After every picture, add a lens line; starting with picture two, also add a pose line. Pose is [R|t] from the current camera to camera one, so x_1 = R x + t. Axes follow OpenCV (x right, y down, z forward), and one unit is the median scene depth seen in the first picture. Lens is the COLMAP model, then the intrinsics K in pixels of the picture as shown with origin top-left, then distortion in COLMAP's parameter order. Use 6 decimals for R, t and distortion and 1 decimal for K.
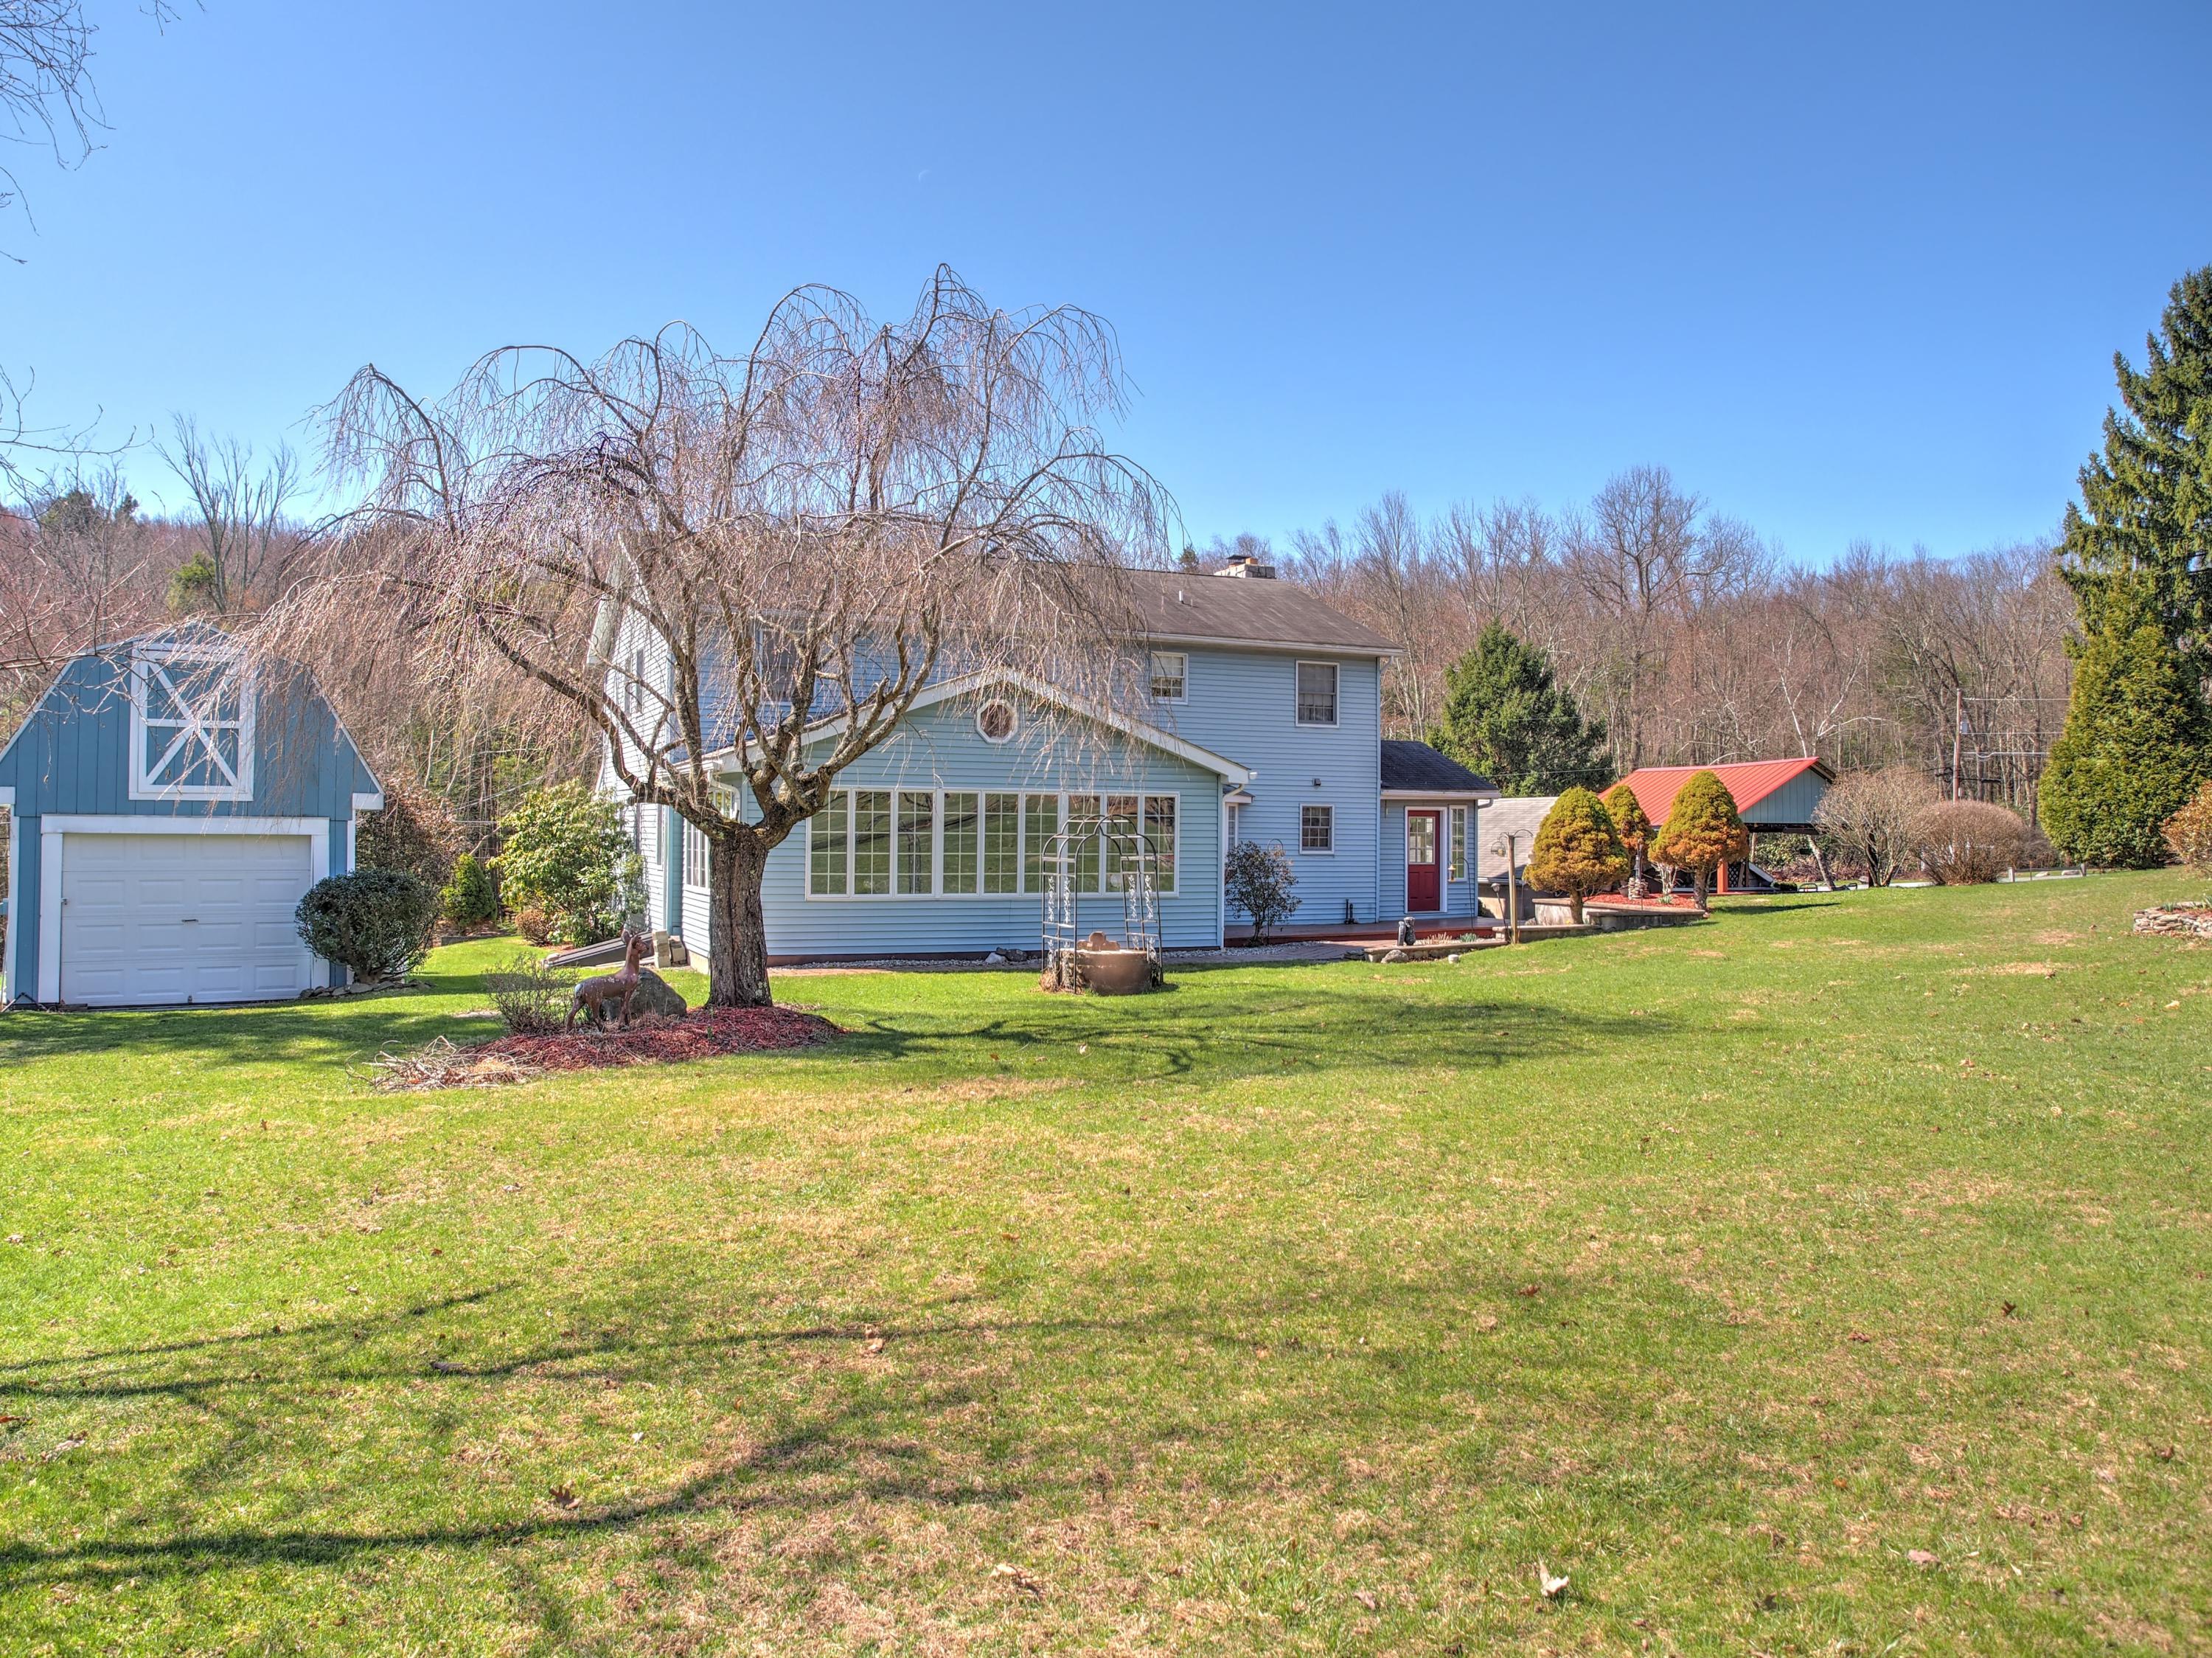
lens RADIAL K [[1562.3, 0, 1103.4], [0, 1562.3, 800.8], [0, 0, 1]] dist [-0.097336, 0.000395]
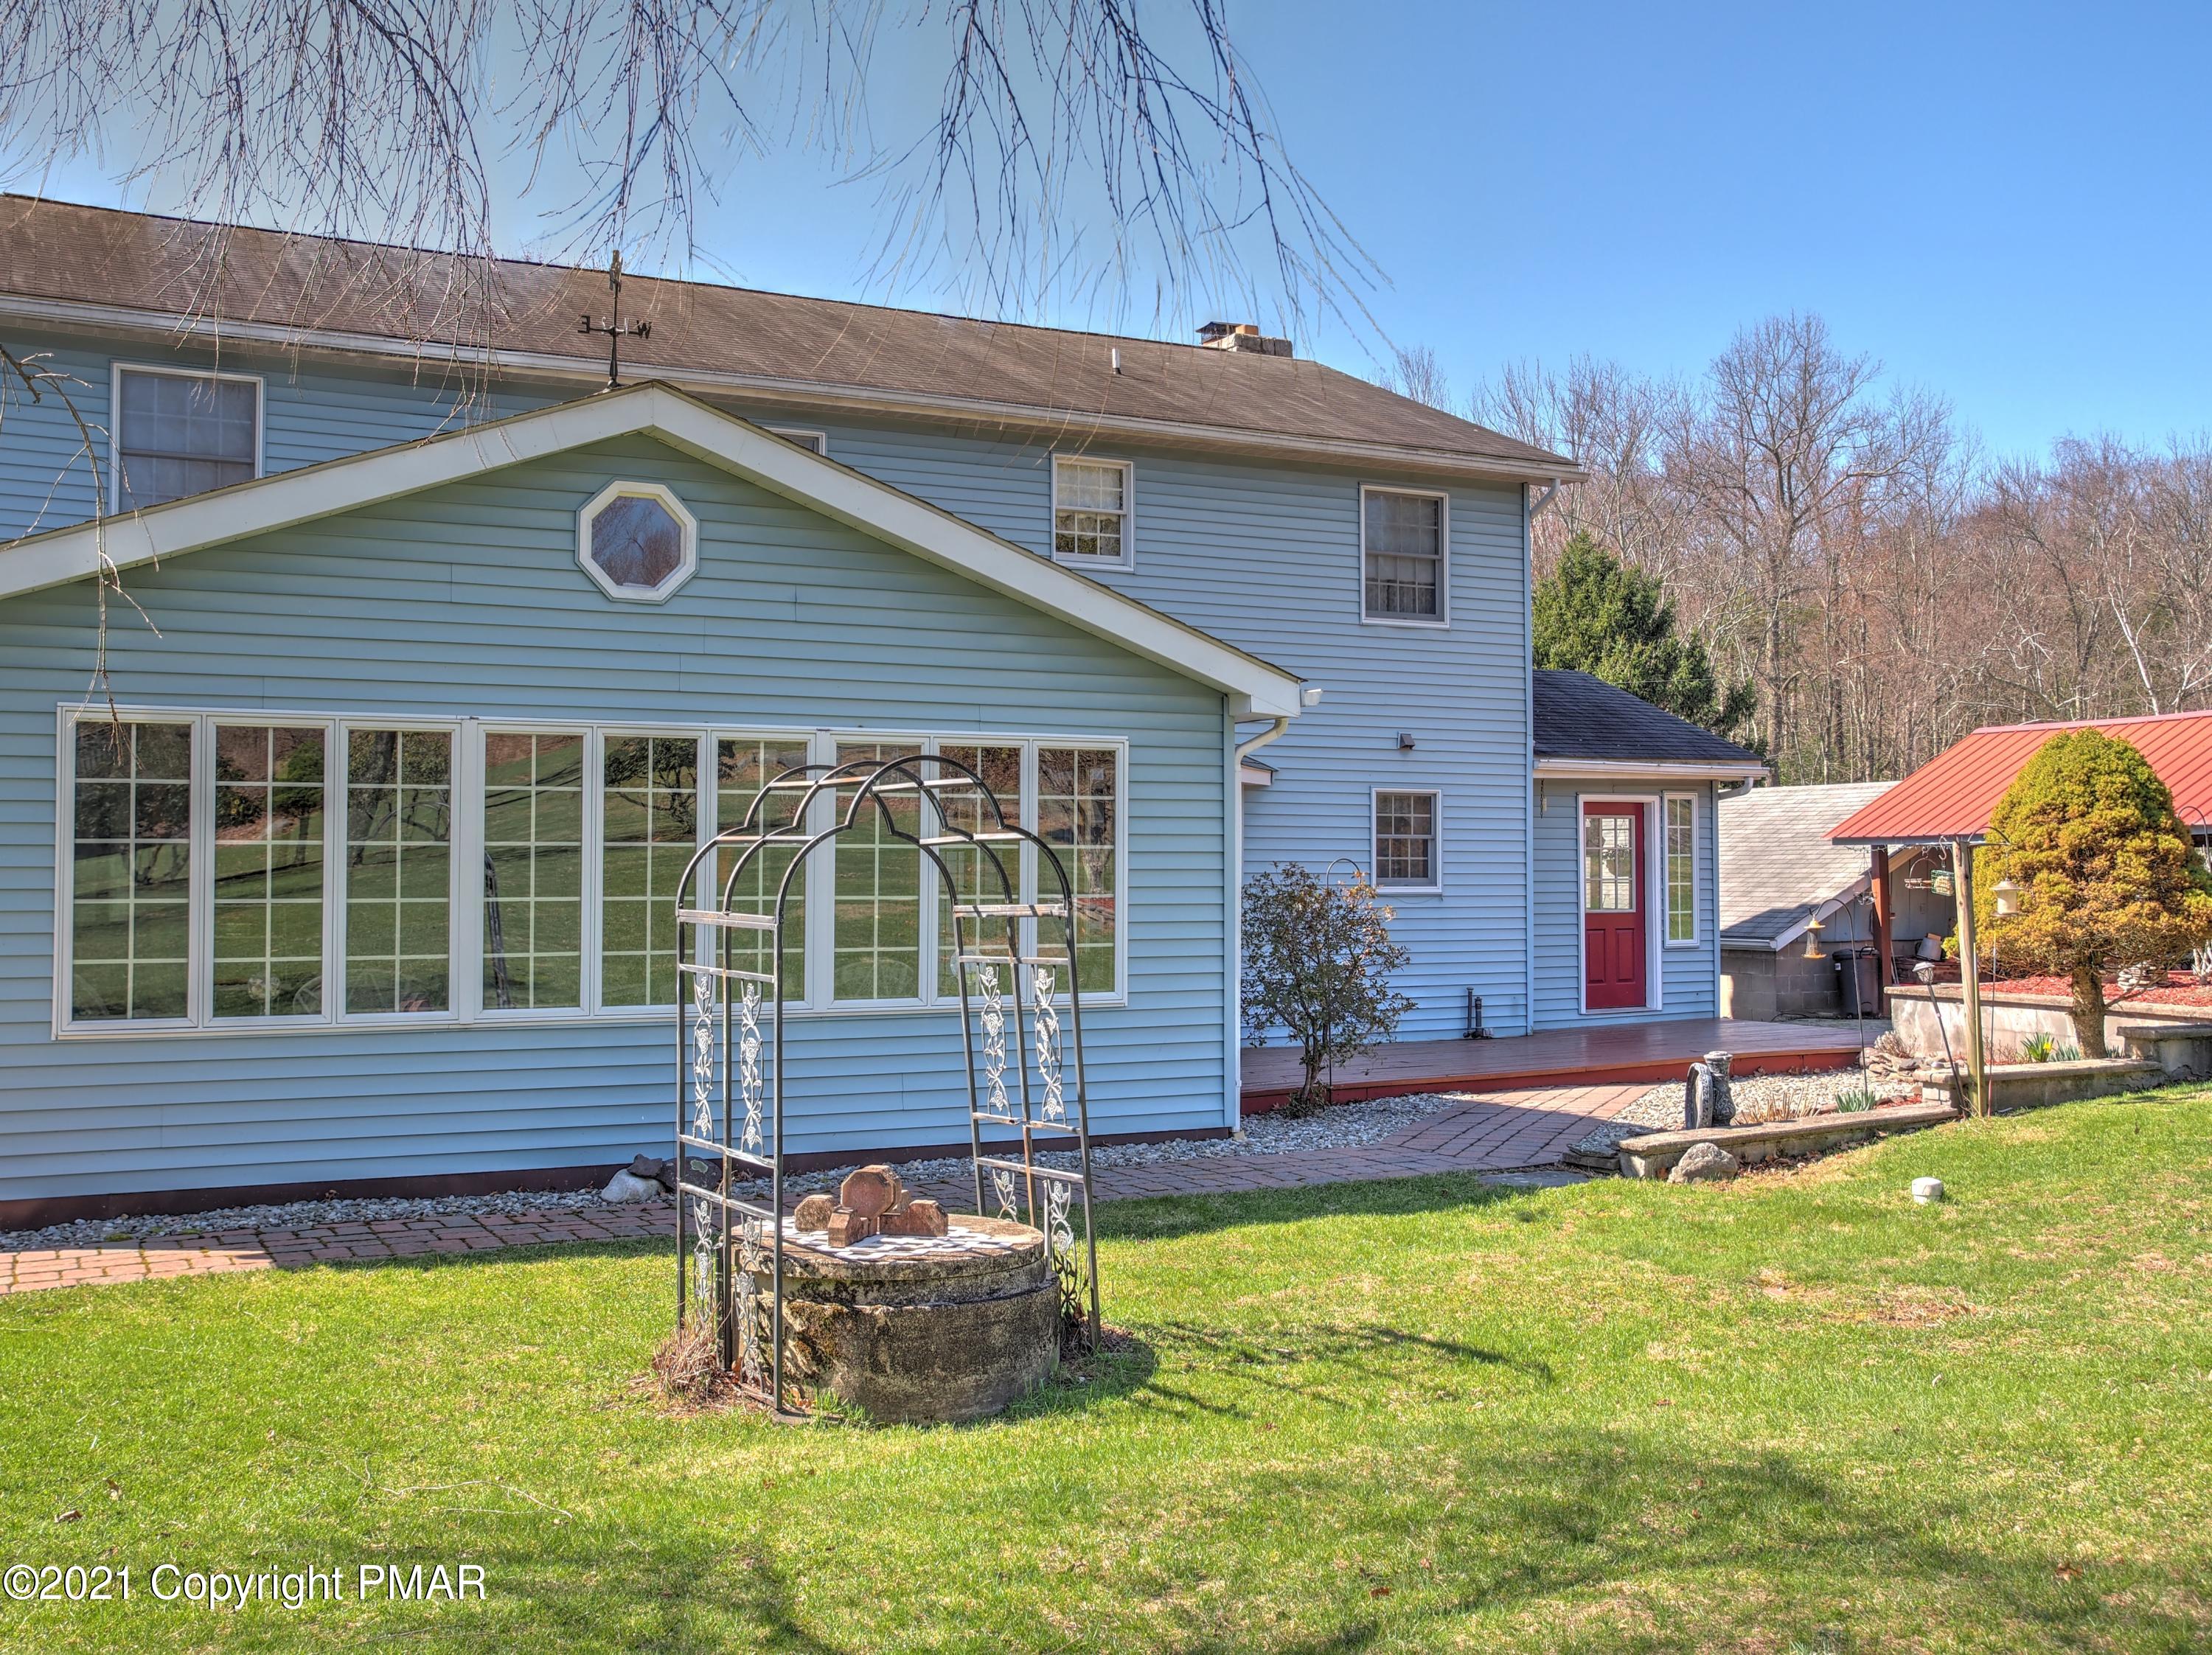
lens RADIAL K [[2125.4, 0, 1106.0], [0, 2125.4, 827.5], [0, 0, 1]] dist [-0.008953, -0.007218]
pose [[0.998564, -0.007335, 0.053075, 0.011402], [0.007239, 0.999972, 0.002003, 0.012093], [-0.053089, -0.001616, 0.998589, 0.356150]]
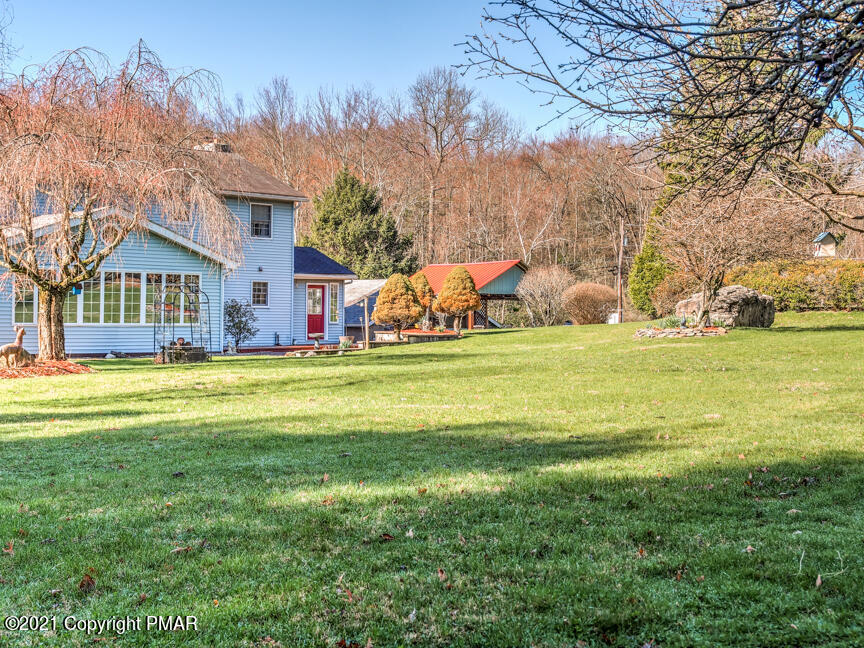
lens RADIAL K [[1133.5, 0, 432.0], [0, 1133.5, 324.0], [0, 0, 1]] dist [-0.130462, 0.008504]
pose [[0.945758, 0.000862, 0.324870, -0.103287], [-0.012494, 0.999353, 0.033722, 0.005696], [-0.324631, -0.035952, 0.945157, -0.323097]]
